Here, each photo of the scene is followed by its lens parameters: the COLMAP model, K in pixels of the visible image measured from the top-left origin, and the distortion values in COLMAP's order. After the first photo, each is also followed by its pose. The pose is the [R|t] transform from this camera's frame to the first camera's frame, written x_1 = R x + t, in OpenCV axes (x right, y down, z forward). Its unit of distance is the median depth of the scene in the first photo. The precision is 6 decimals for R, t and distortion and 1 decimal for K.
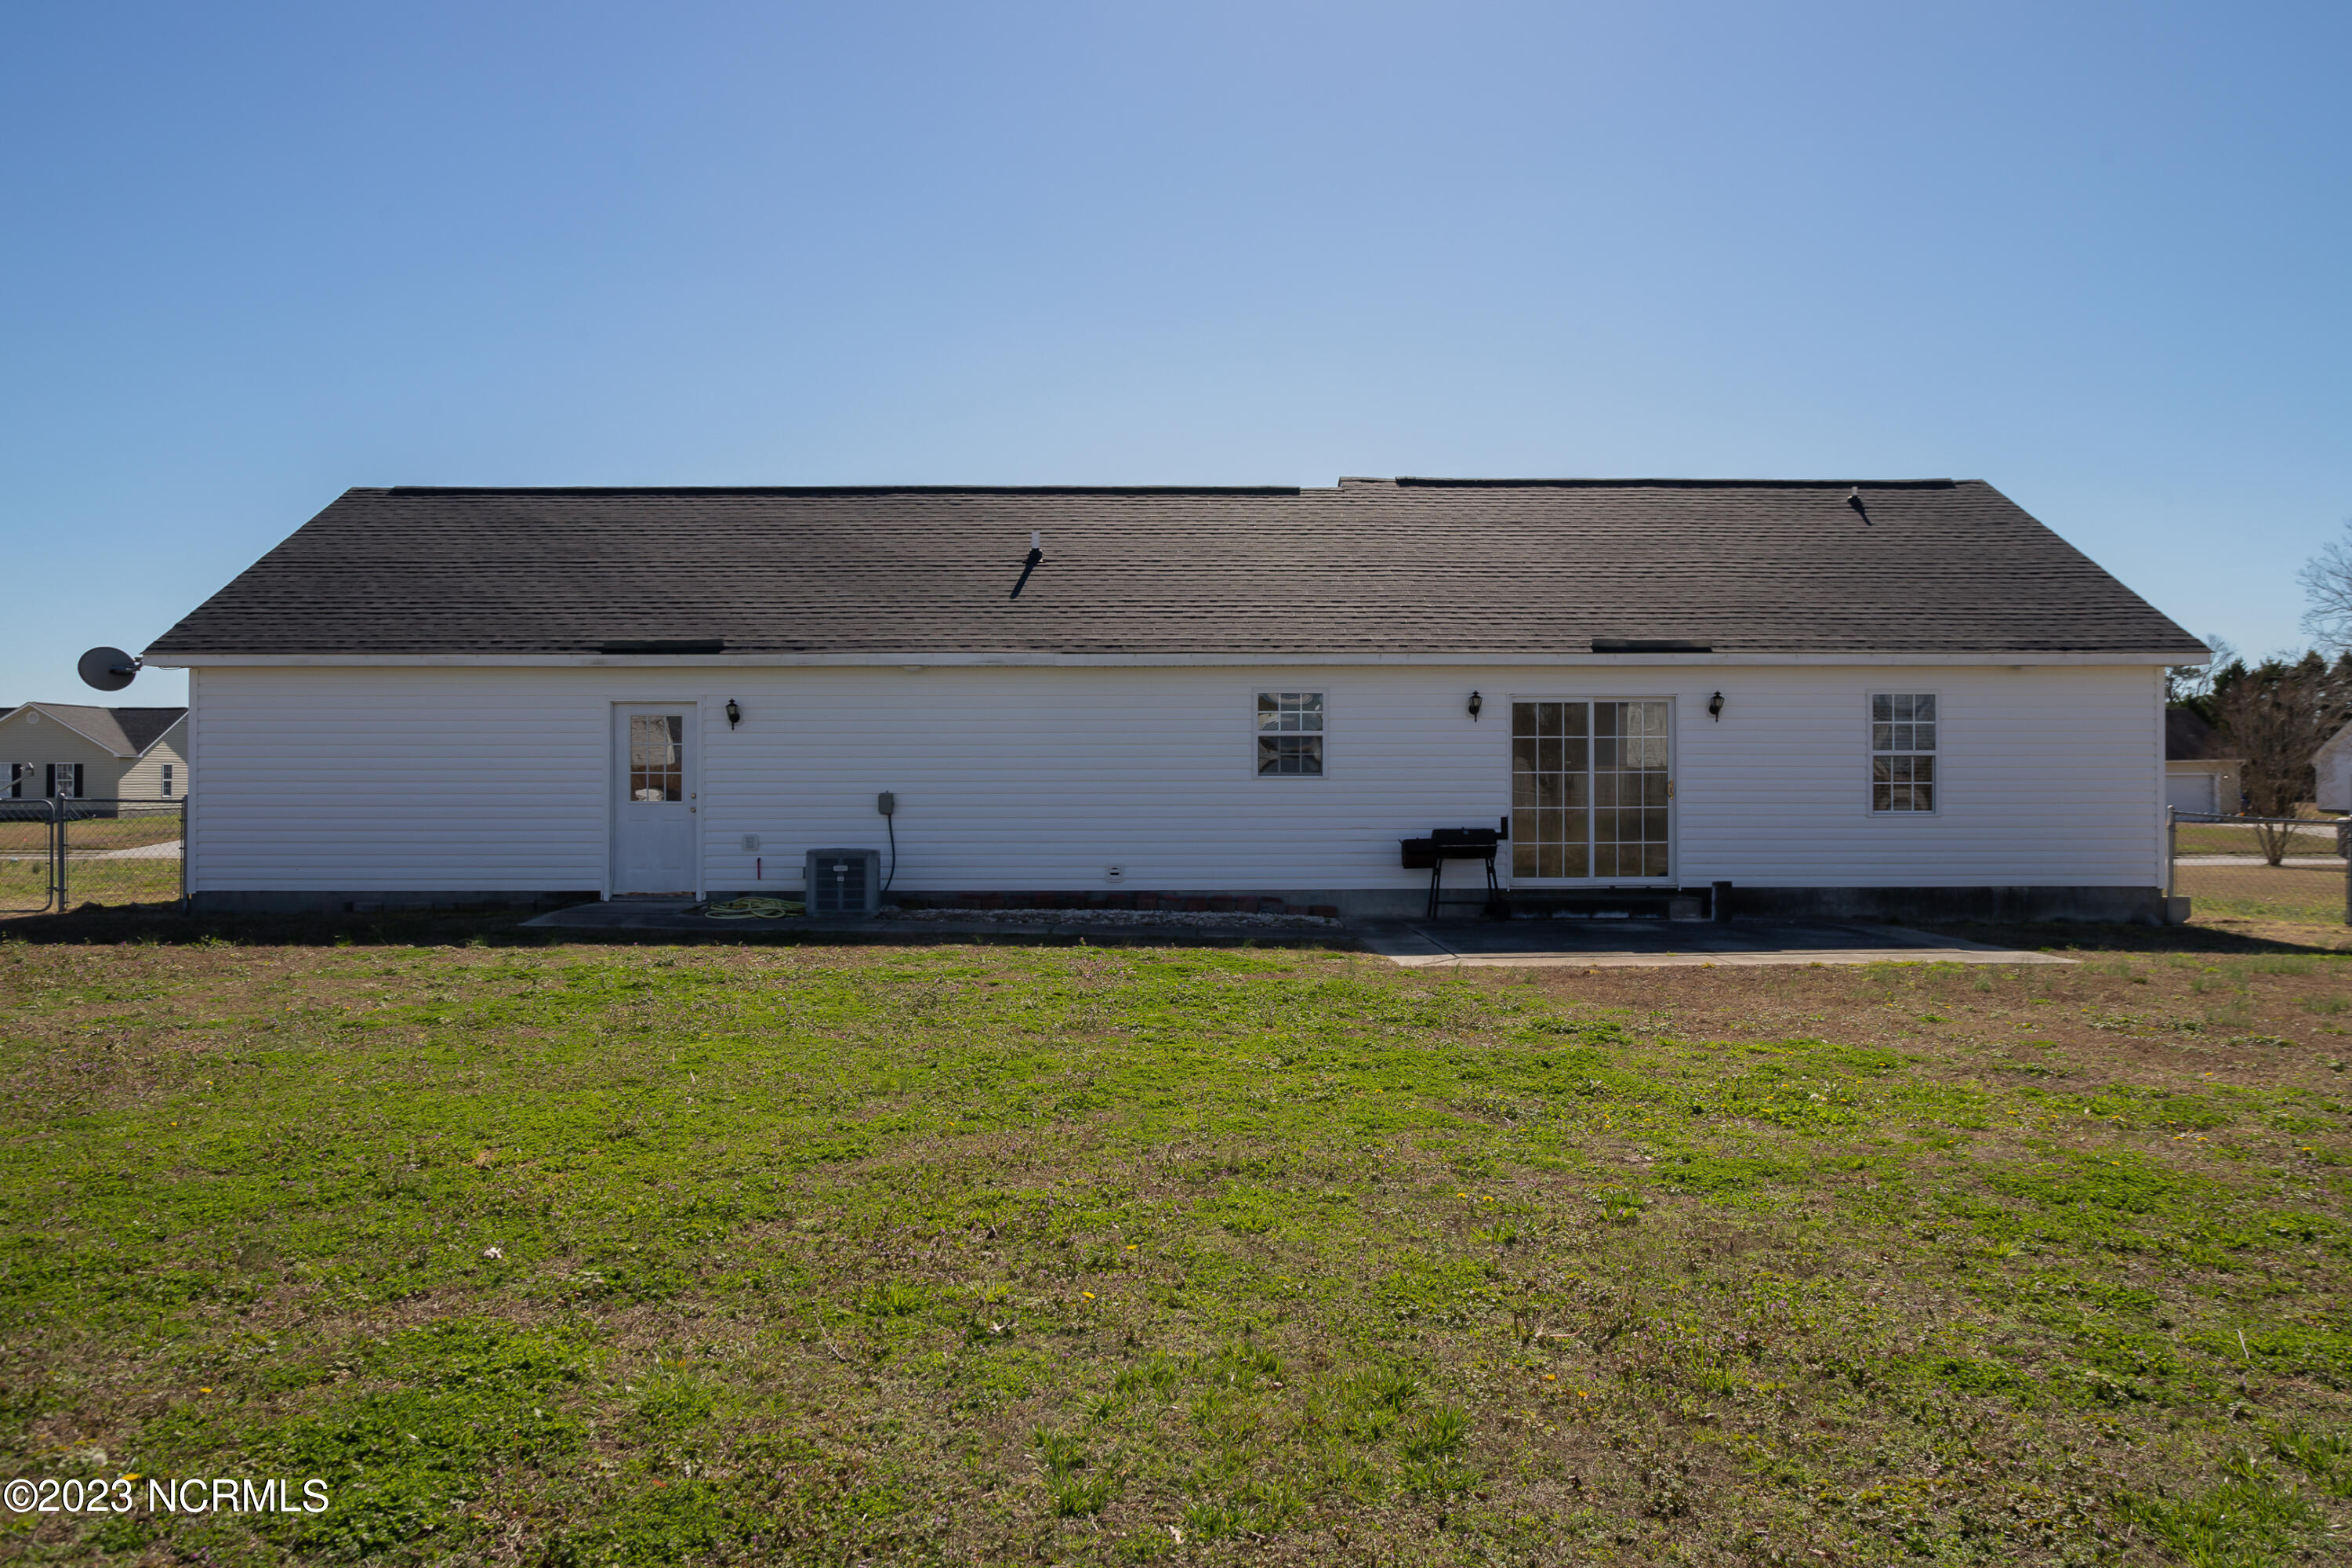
lens RADIAL K [[1679.9, 0, 1161.6], [0, 1679.9, 771.9], [0, 0, 1]] dist [-0.009769, 0.001513]
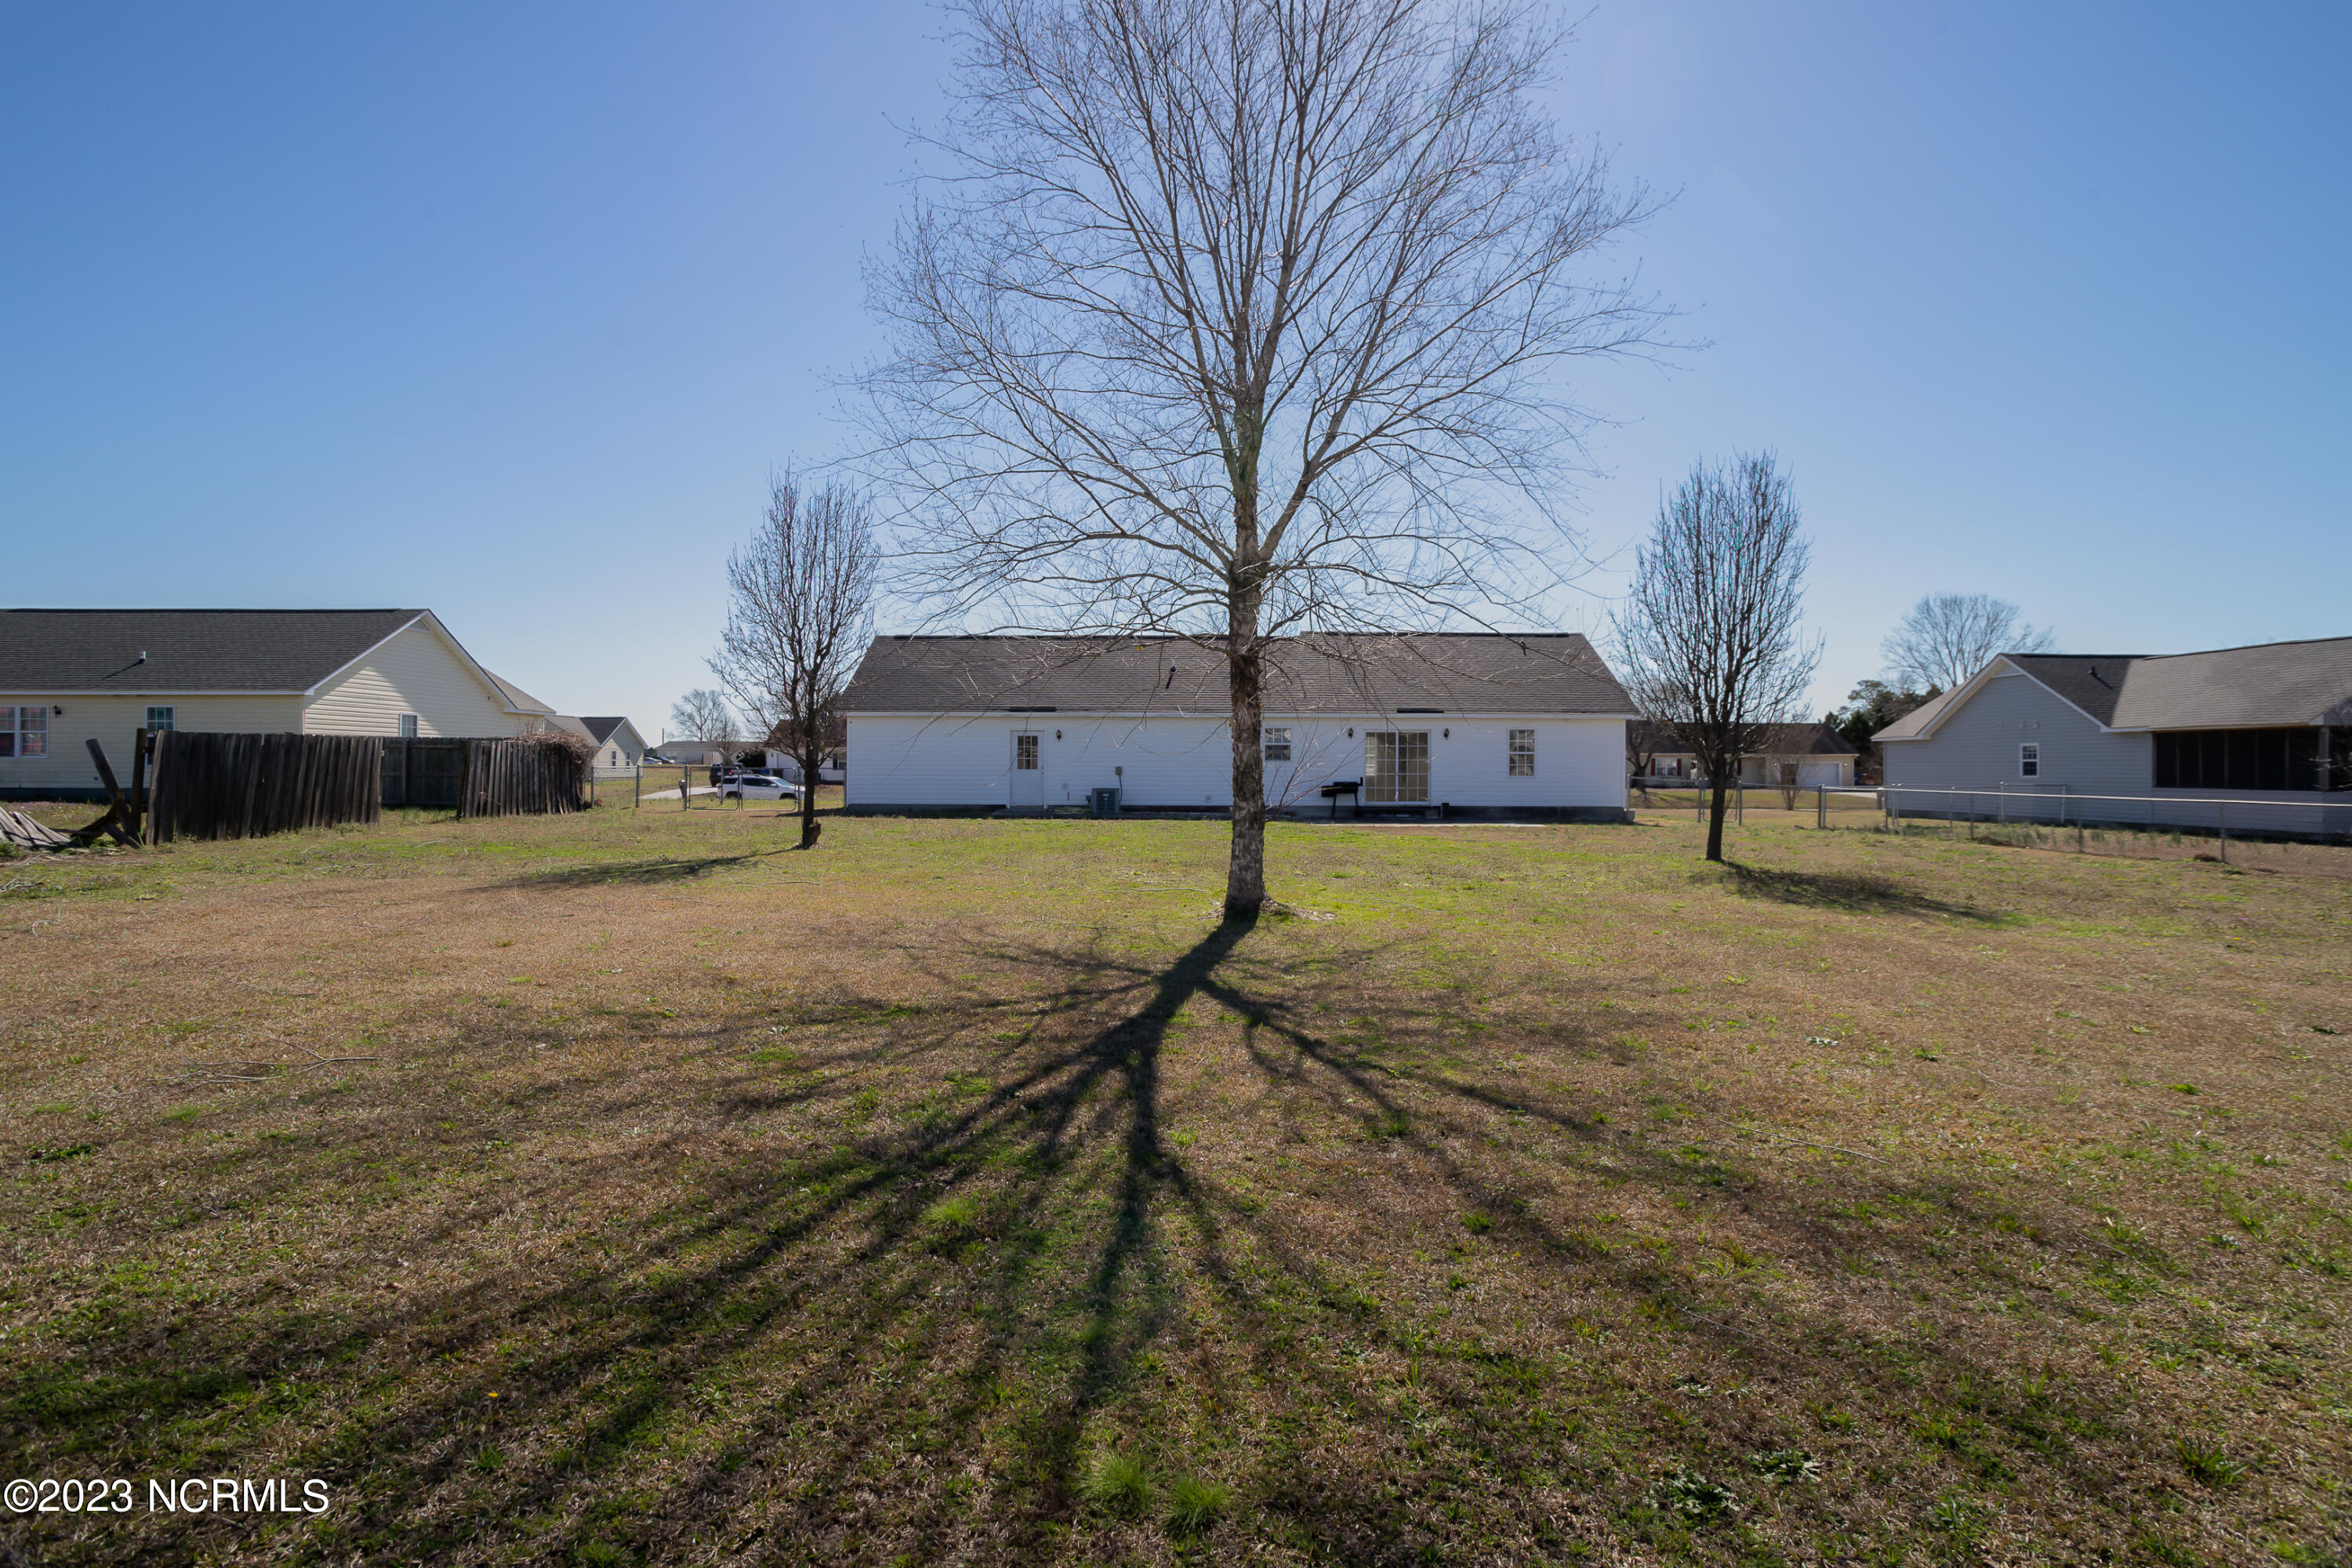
lens RADIAL K [[1206.3, 0, 1188.0], [0, 1206.3, 774.5], [0, 0, 1]] dist [-0.003142, 0.000852]
pose [[0.999989, 0.004709, -0.000415, -0.057973], [-0.004702, 0.999889, 0.014105, -0.001844], [0.000481, -0.014103, 0.999900, -0.818637]]
